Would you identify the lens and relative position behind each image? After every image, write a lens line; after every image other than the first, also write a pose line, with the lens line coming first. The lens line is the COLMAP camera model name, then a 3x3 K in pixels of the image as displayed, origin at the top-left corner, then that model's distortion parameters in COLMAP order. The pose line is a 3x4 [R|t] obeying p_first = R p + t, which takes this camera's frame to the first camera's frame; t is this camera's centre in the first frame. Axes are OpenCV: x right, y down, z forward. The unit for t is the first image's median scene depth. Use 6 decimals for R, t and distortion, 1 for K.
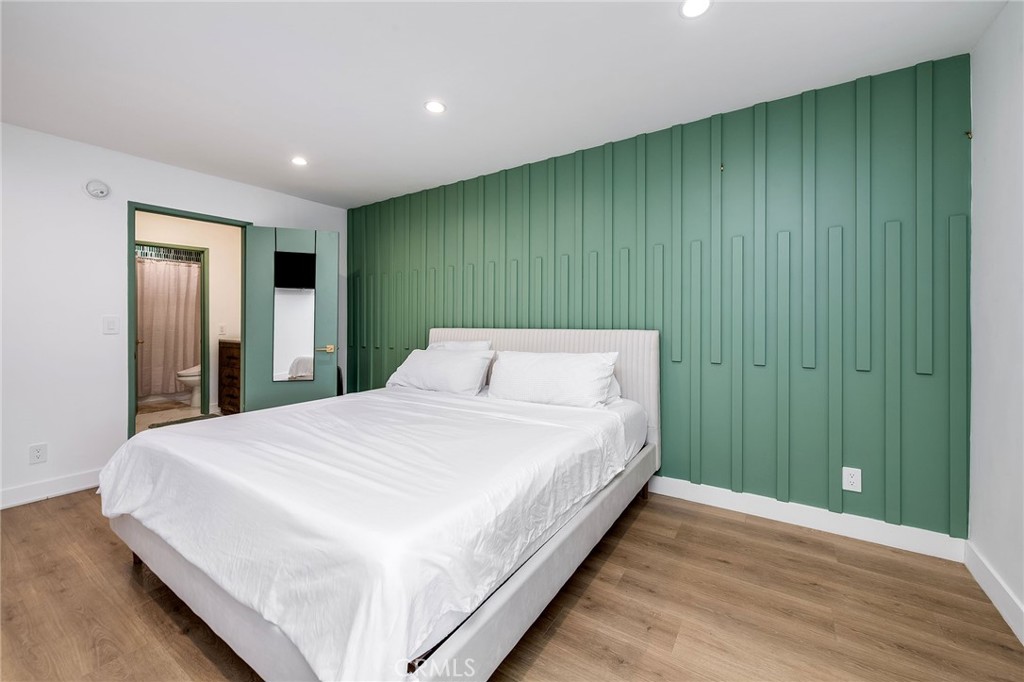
lens RADIAL K [[406.0, 0, 526.5], [0, 406.0, 309.3], [0, 0, 1]] dist [0.000438, 0.000053]
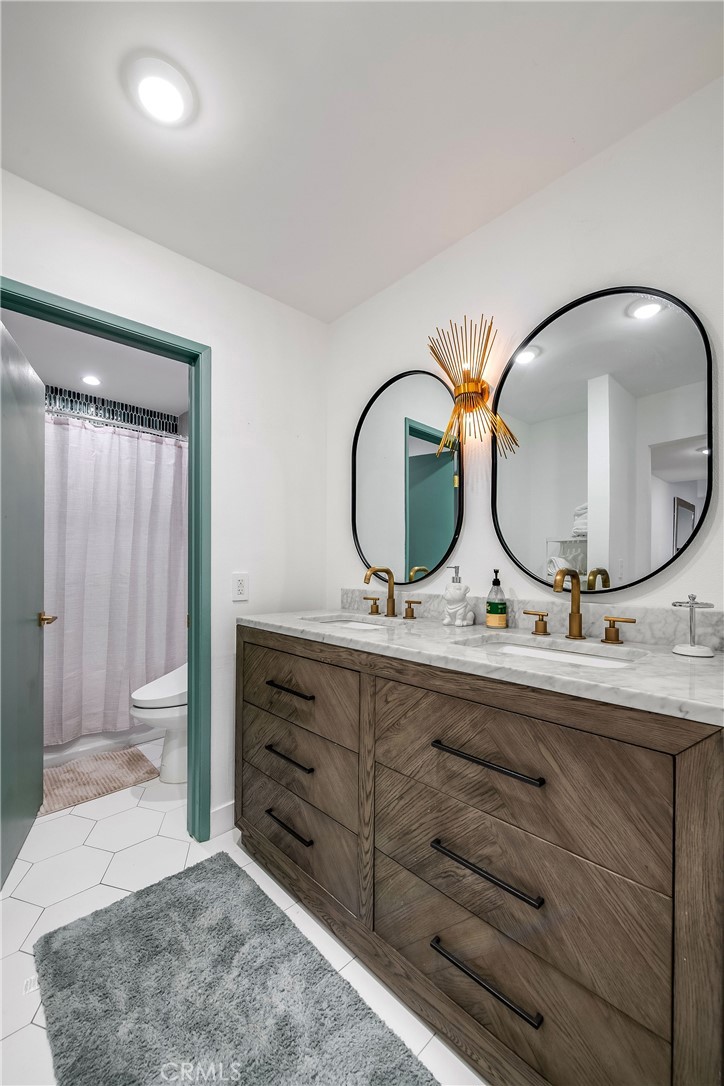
lens RADIAL K [[430.6, 0, 360.5], [0, 430.6, 554.2], [0, 0, 1]] dist [0.000438, 0.000053]
pose [[0.970742, -0.001006, -0.240123, -0.523561], [-0.000593, 0.999978, -0.006588, 0.021214], [0.240124, 0.006537, 0.970720, 0.621187]]
